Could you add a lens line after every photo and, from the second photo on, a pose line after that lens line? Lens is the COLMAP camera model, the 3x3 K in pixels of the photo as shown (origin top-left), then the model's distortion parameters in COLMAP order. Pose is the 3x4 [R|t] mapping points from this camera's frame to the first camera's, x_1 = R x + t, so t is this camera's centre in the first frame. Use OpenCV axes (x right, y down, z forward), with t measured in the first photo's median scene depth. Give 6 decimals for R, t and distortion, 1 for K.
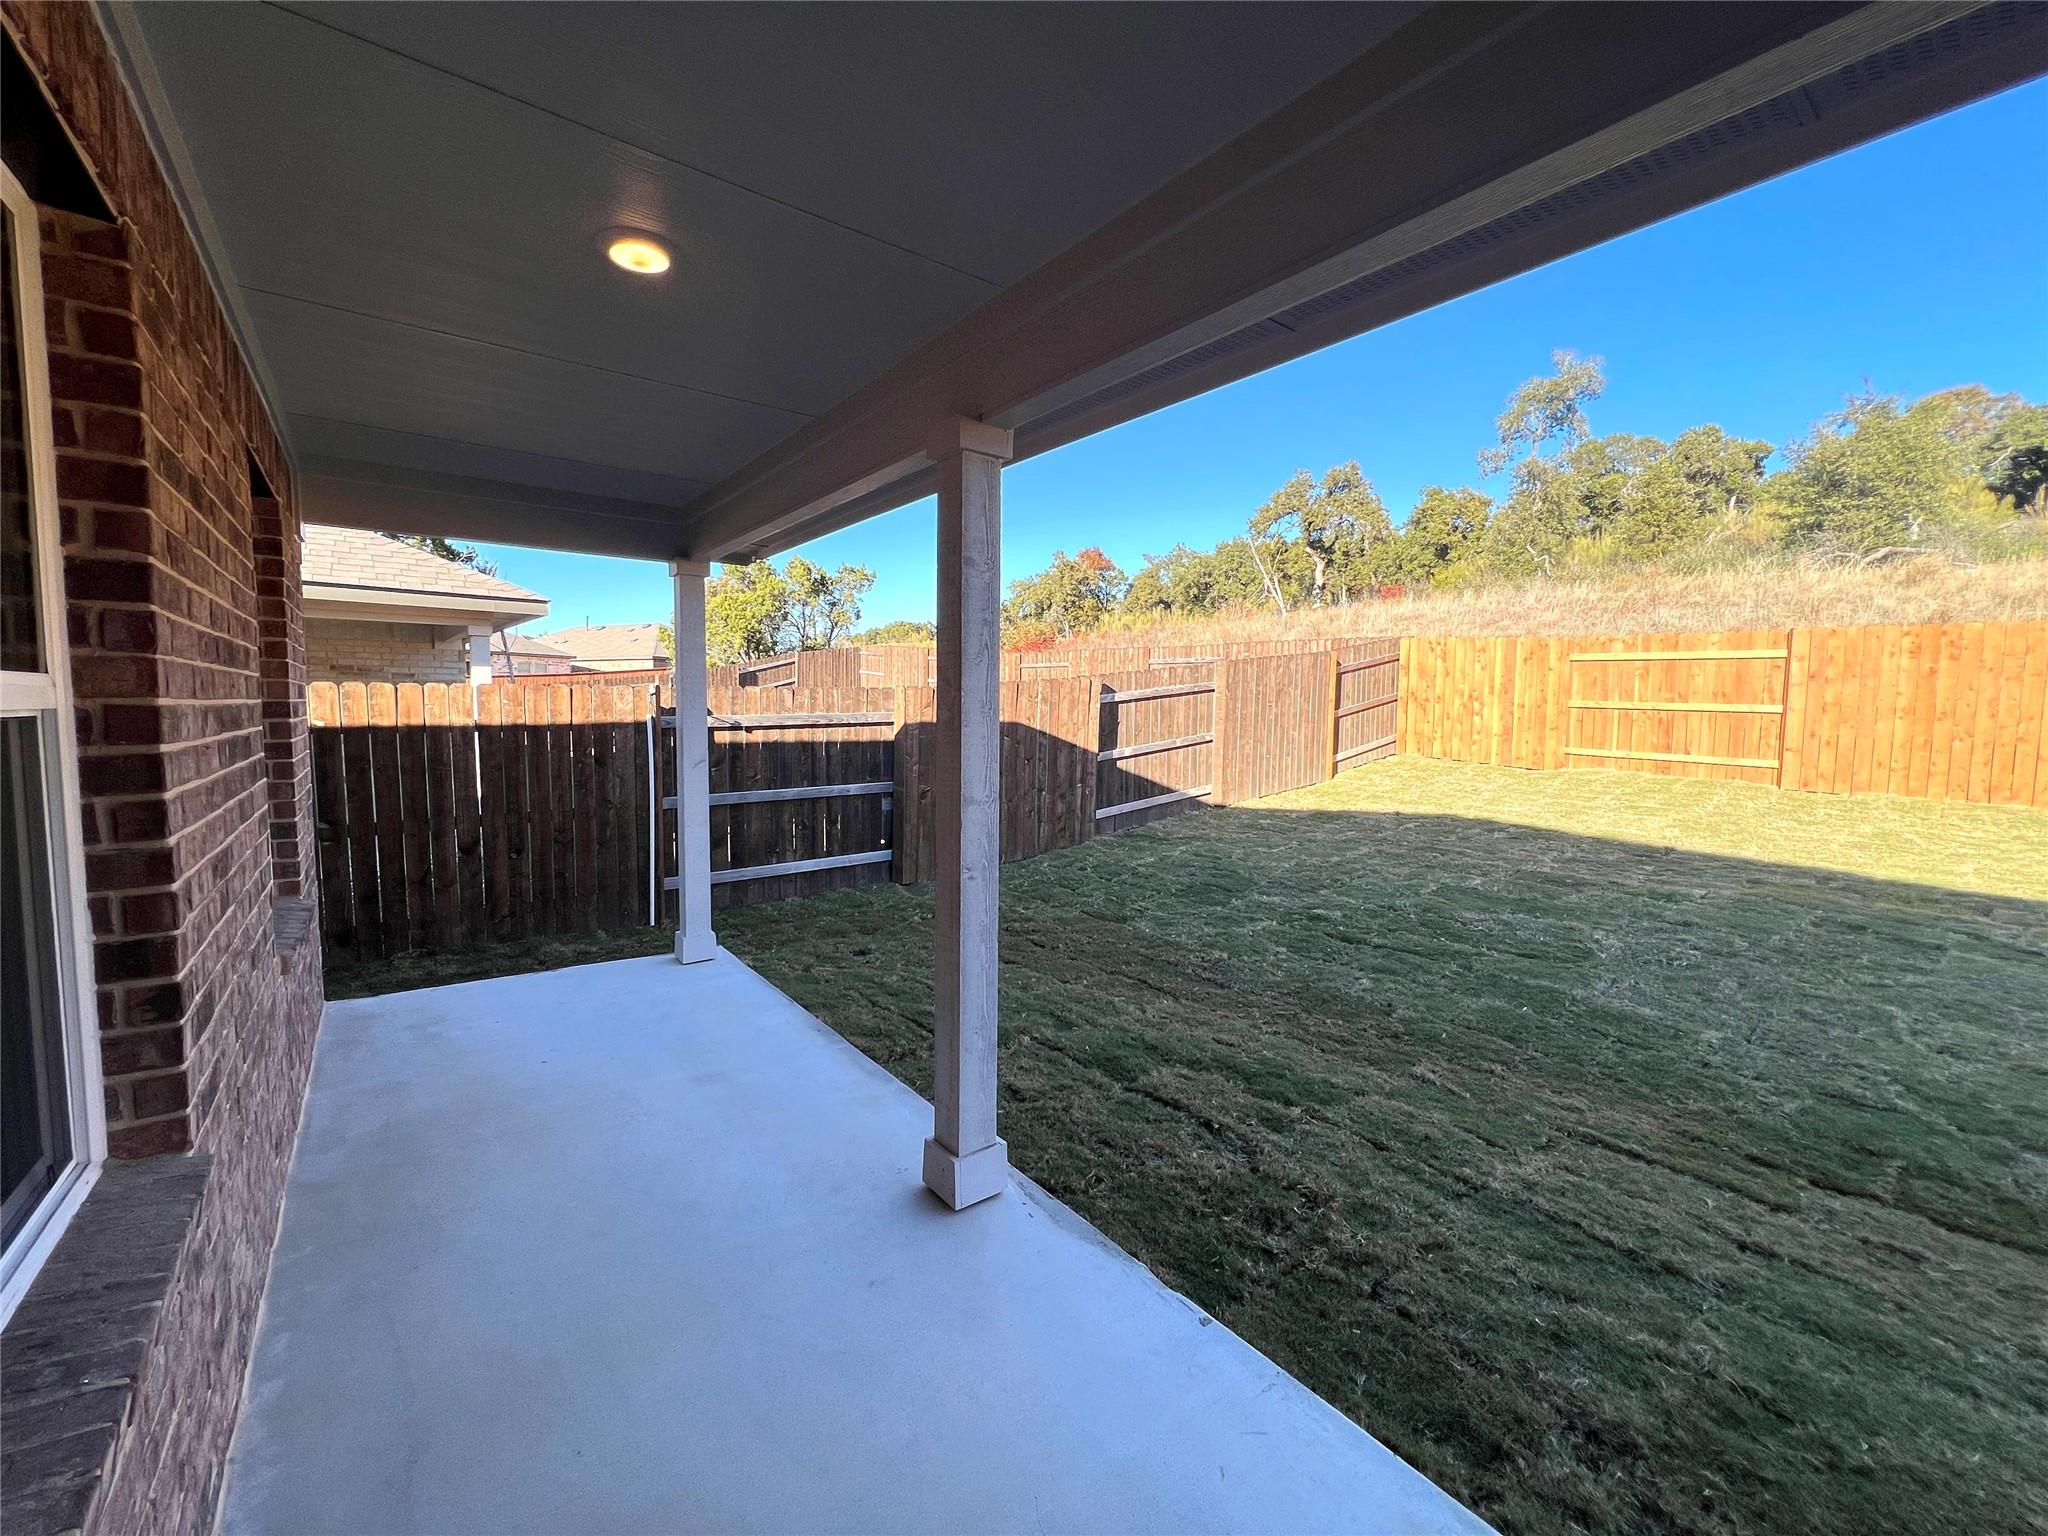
lens RADIAL K [[822.6, 0, 1019.0], [0, 822.6, 768.0], [0, 0, 1]] dist [-0.001538, 0.000519]
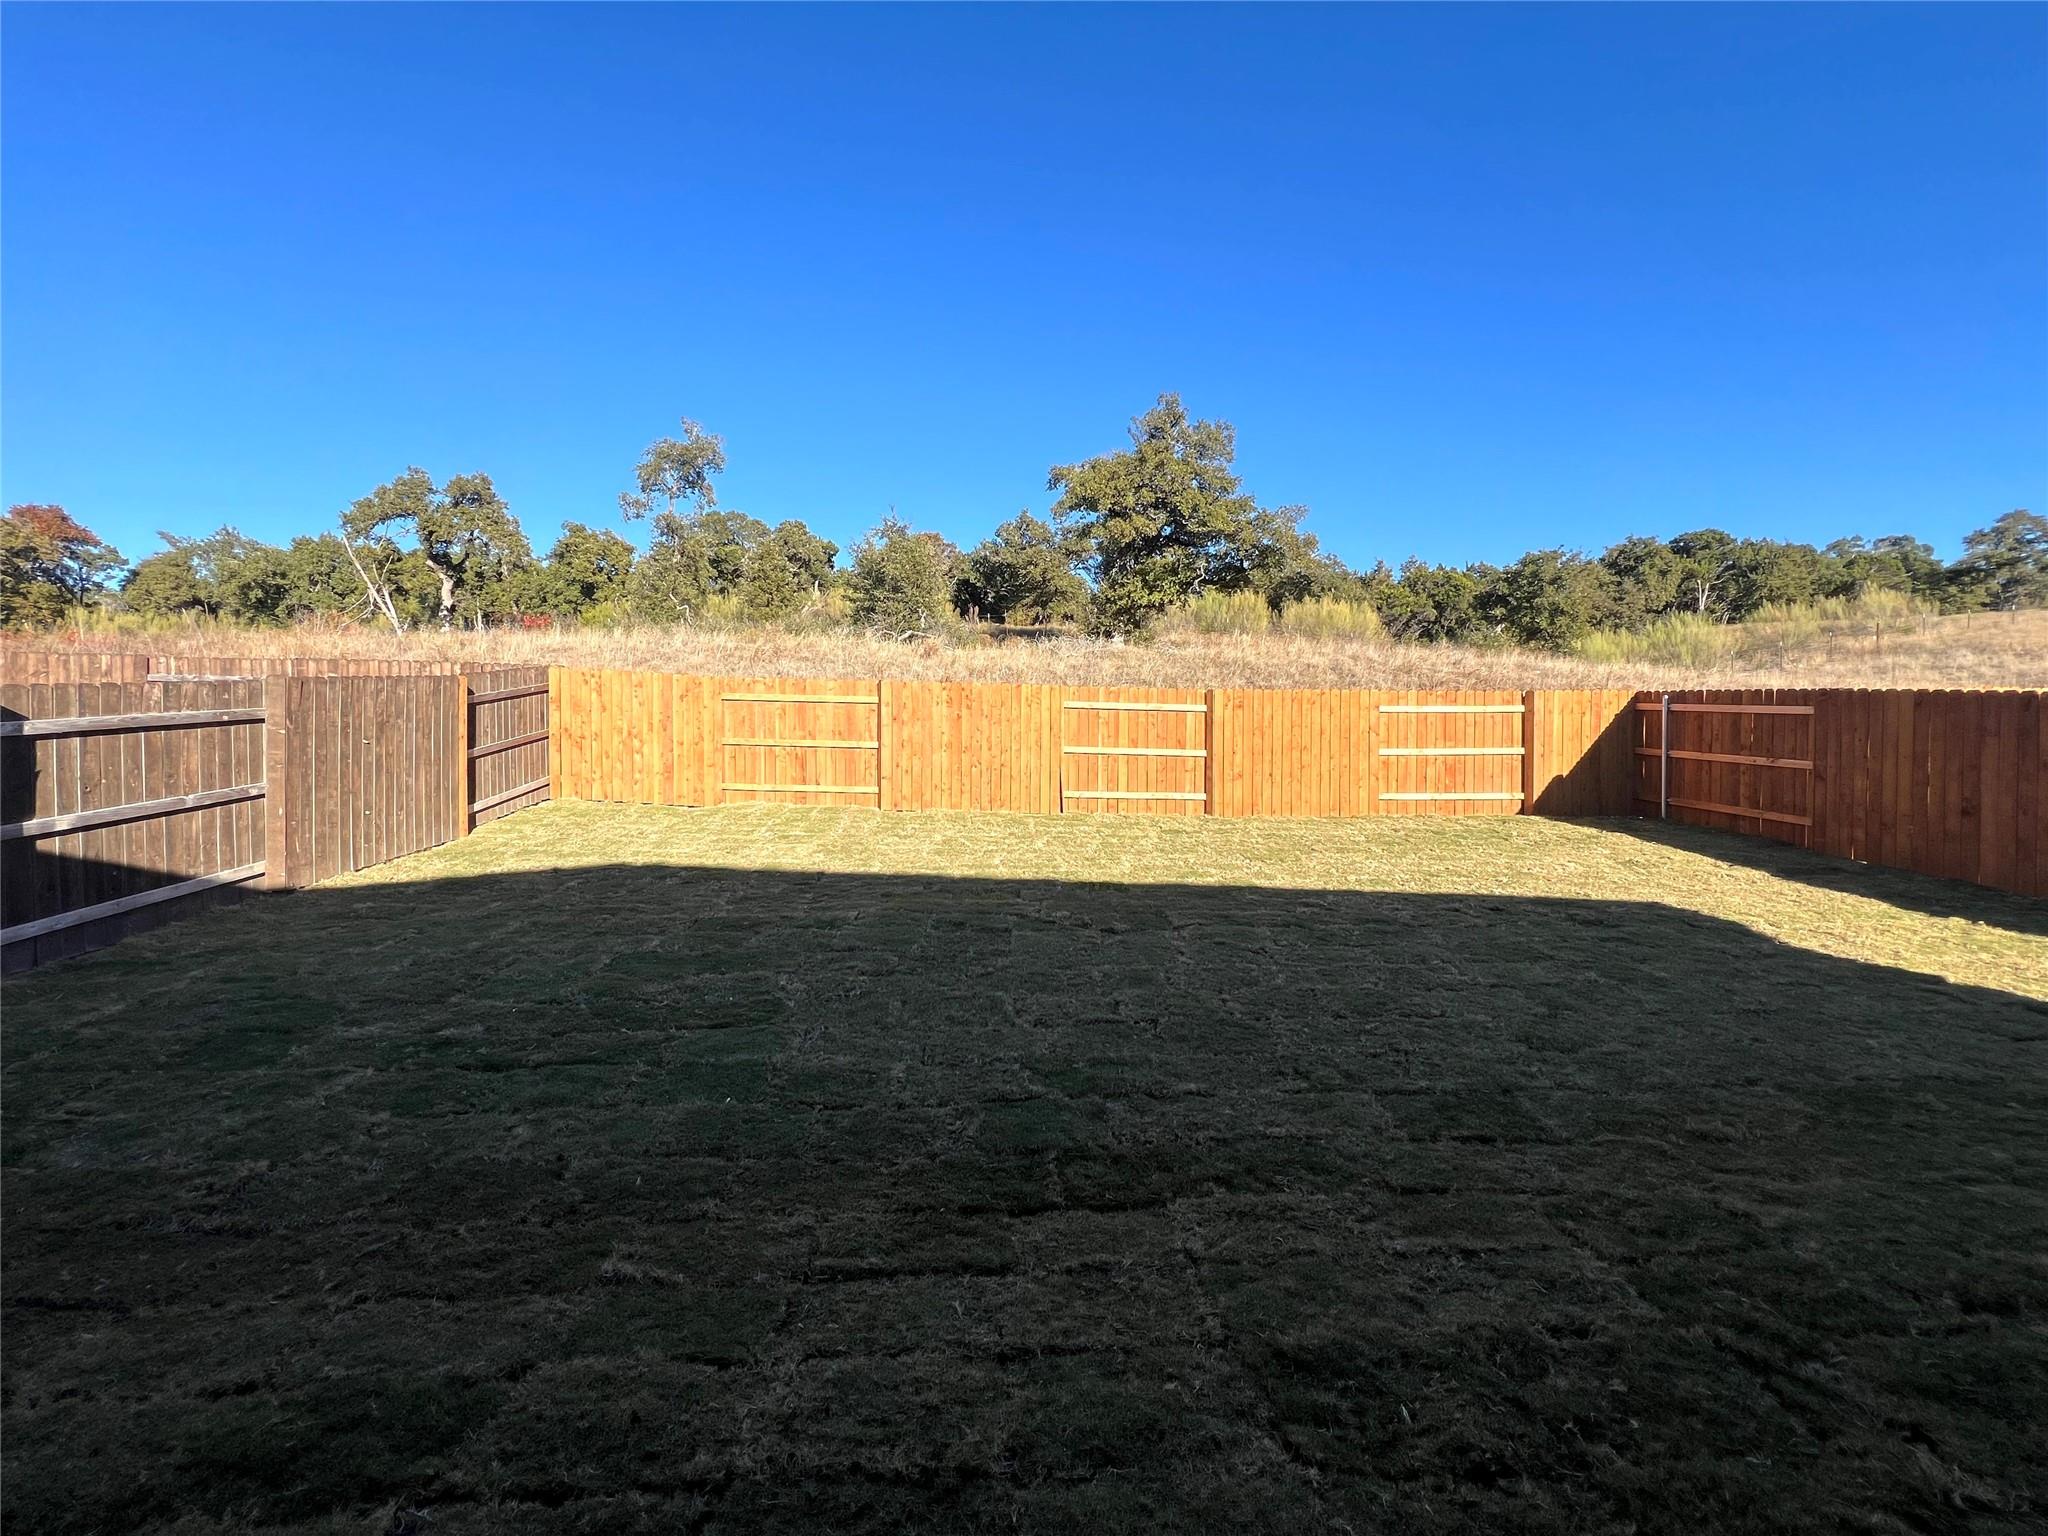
lens RADIAL K [[822.6, 0, 1020.3], [0, 822.6, 761.1], [0, 0, 1]] dist [-0.001538, 0.000519]
pose [[0.581242, -0.019315, 0.813501, 0.058080], [0.065263, 0.997604, -0.022944, -0.006226], [-0.811109, 0.066428, 0.581110, 0.126567]]
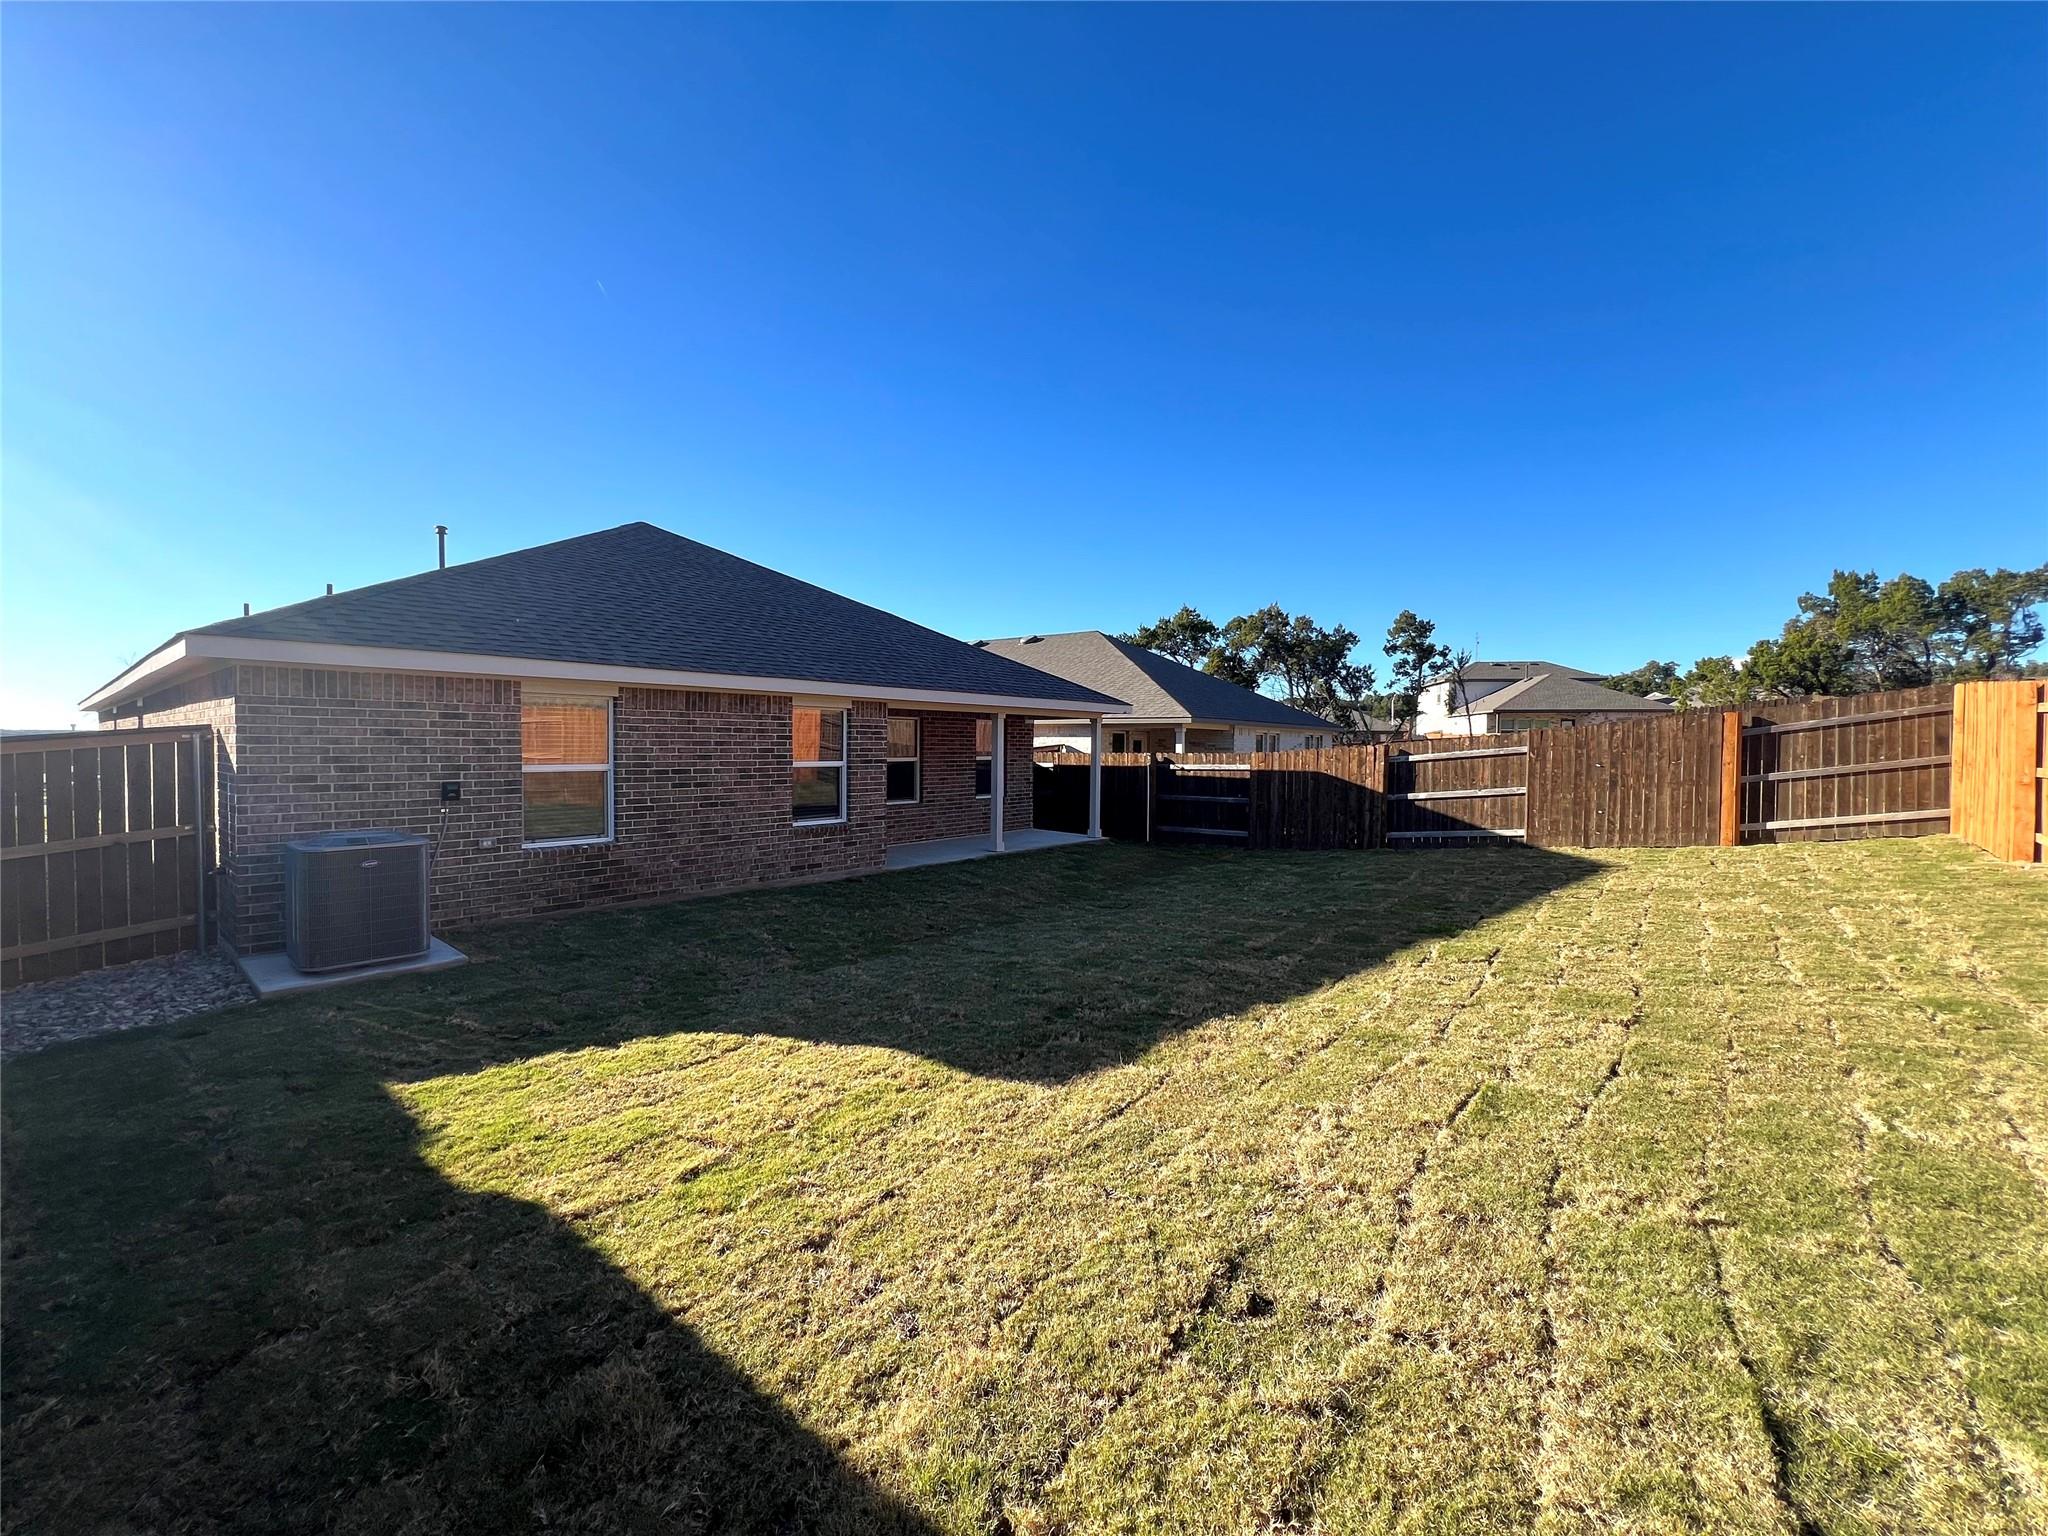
lens RADIAL K [[822.6, 0, 1025.0], [0, 822.6, 771.3], [0, 0, 1]] dist [-0.001538, 0.000519]
pose [[0.233792, 0.022752, -0.972020, 1.509954], [-0.080280, 0.996764, 0.004022, -0.012765], [0.968967, 0.077093, 0.234862, -0.042699]]
